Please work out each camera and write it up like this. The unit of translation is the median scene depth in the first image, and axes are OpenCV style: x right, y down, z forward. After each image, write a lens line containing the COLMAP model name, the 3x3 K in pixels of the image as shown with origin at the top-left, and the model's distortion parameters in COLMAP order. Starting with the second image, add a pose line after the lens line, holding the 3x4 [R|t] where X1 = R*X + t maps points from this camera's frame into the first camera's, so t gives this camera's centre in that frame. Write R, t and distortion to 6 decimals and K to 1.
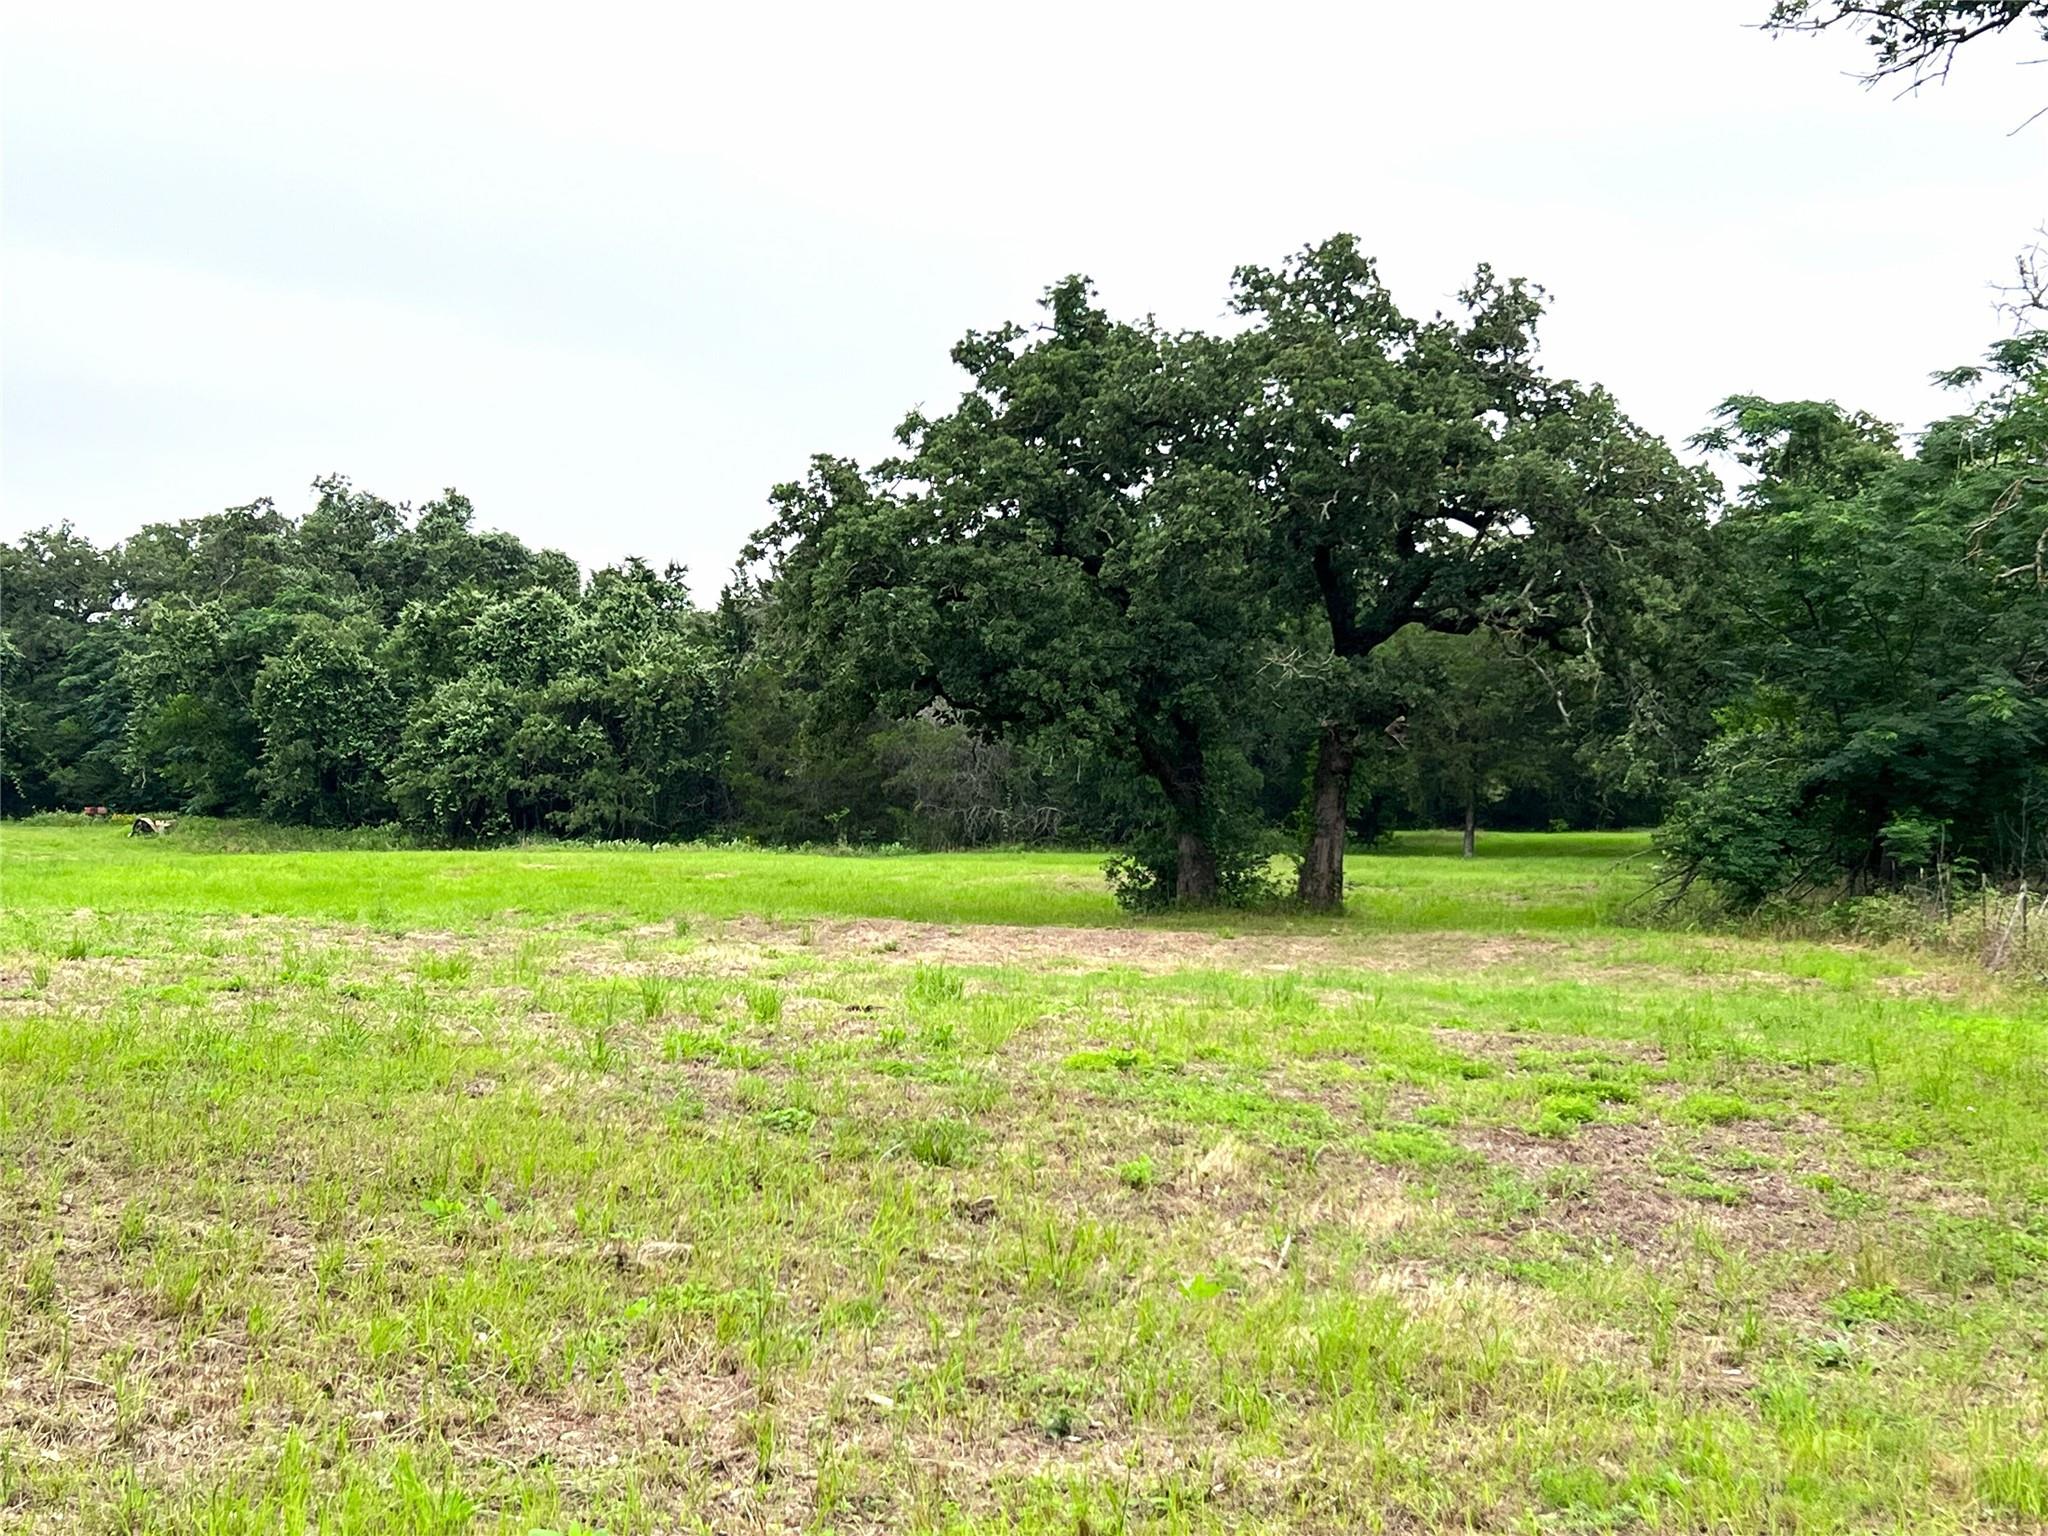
lens RADIAL K [[2804.4, 0, 1020.3], [0, 2804.4, 772.7], [0, 0, 1]] dist [0.089728, 0.000000]
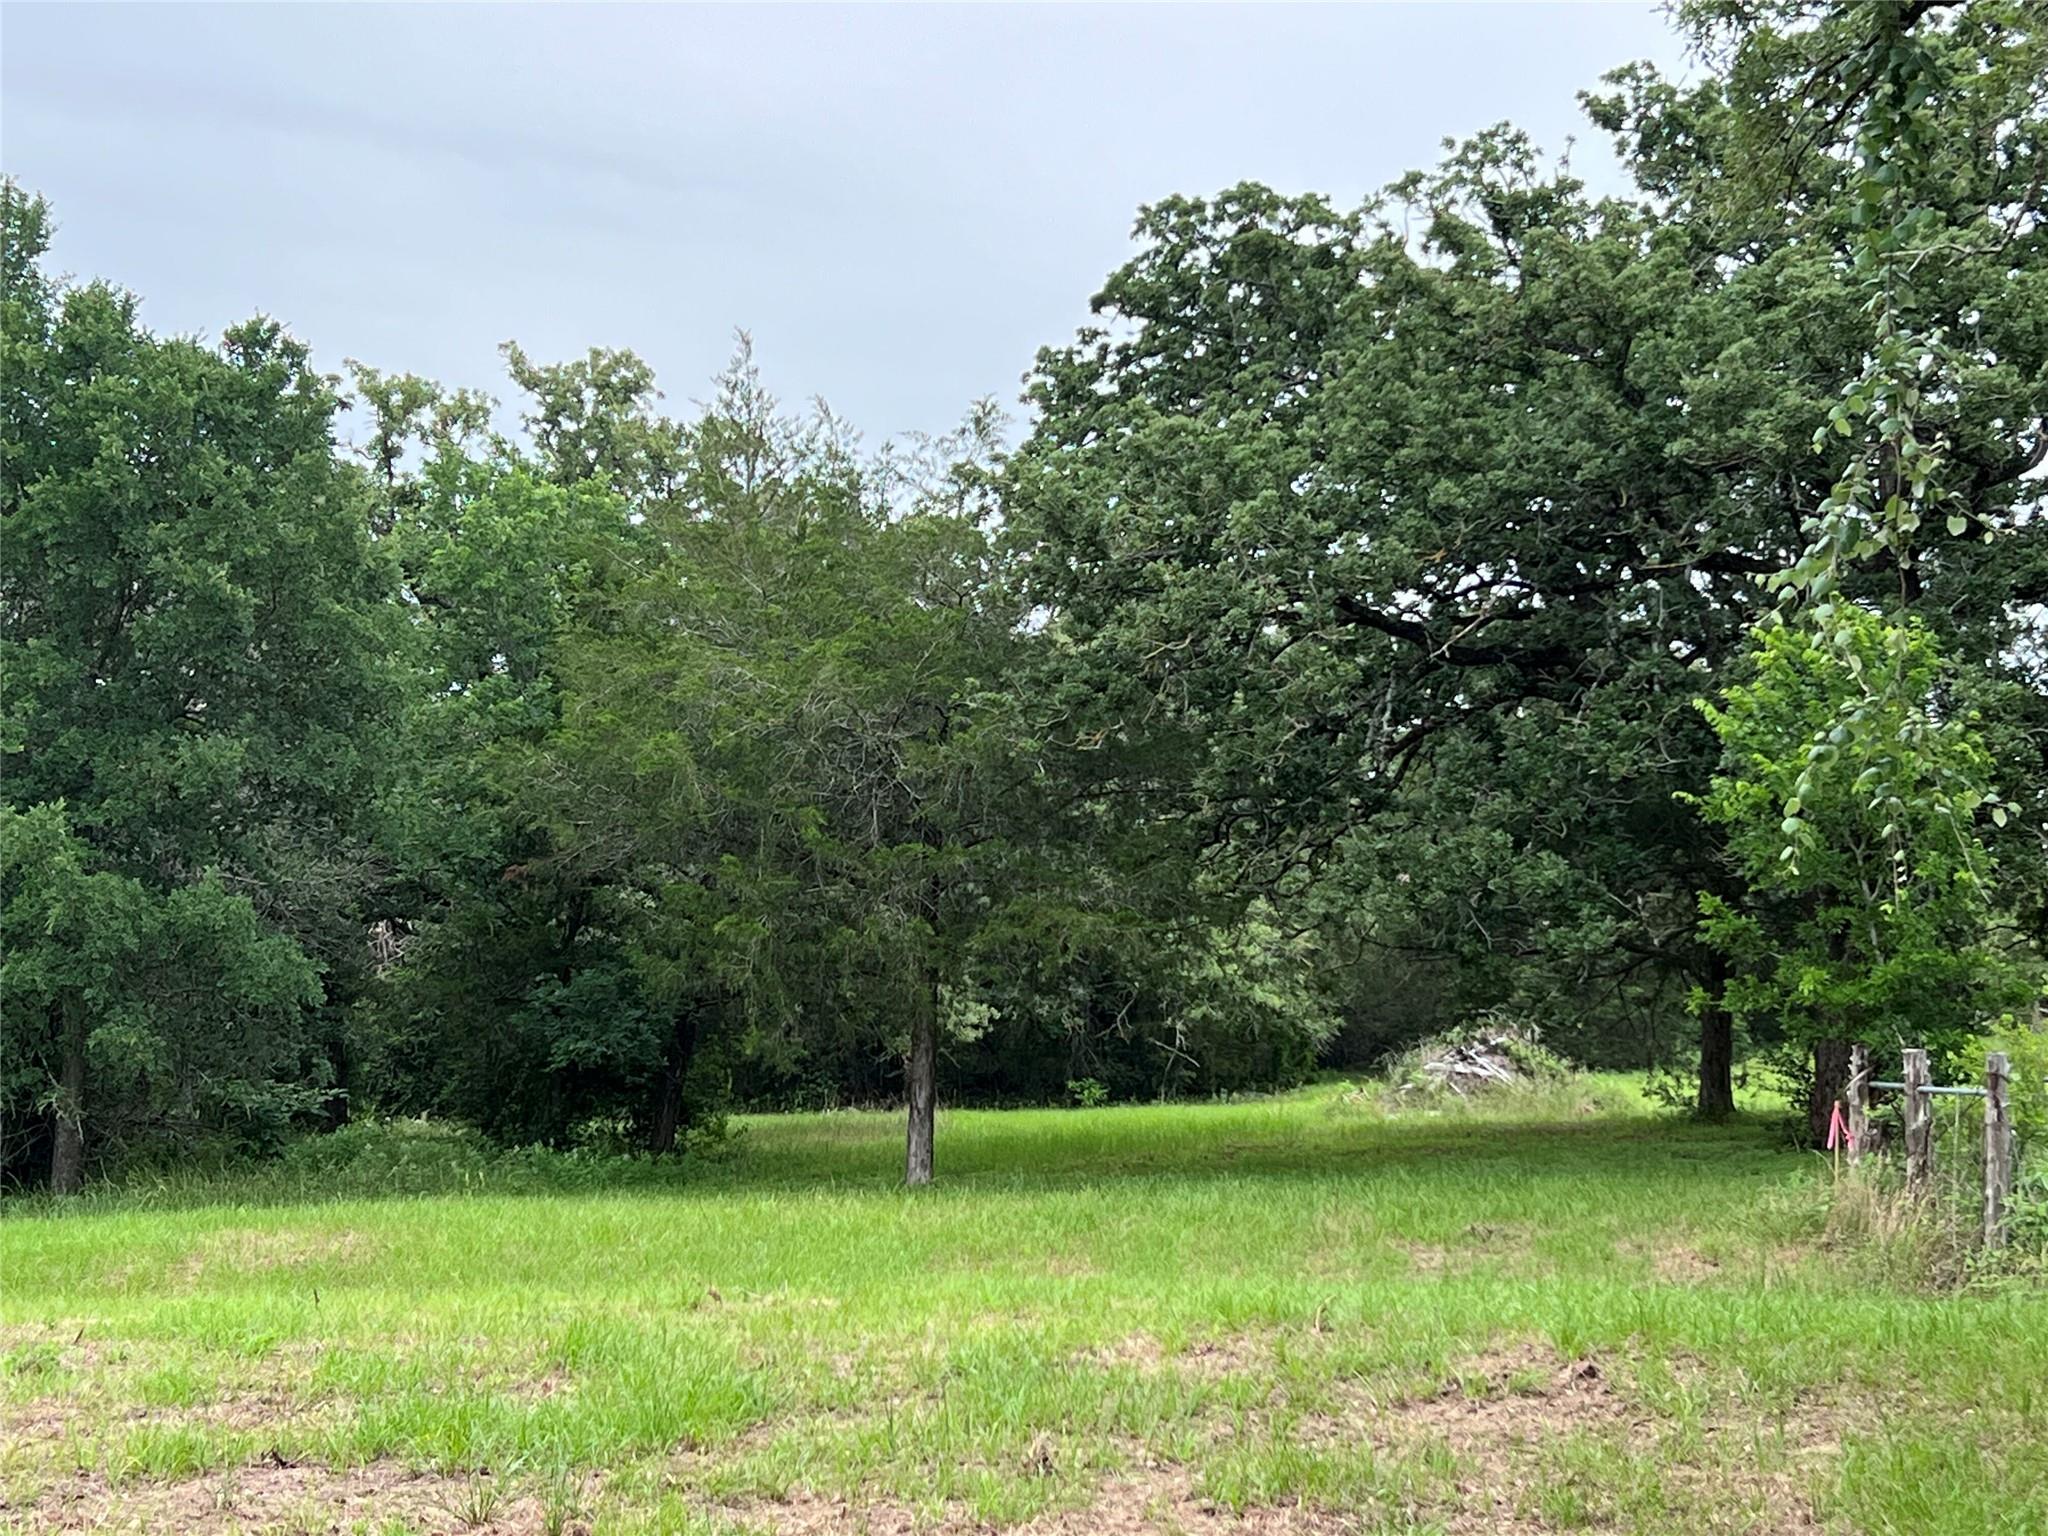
lens RADIAL K [[3424.2, 0, 1017.5], [0, 3424.2, 784.6], [0, 0, 1]] dist [0.118155, 0.000000]
pose [[0.980486, -0.008950, 0.196387, 0.050866], [0.023569, 0.997110, -0.072227, 0.006557], [-0.195173, 0.075446, 0.977863, 0.334183]]
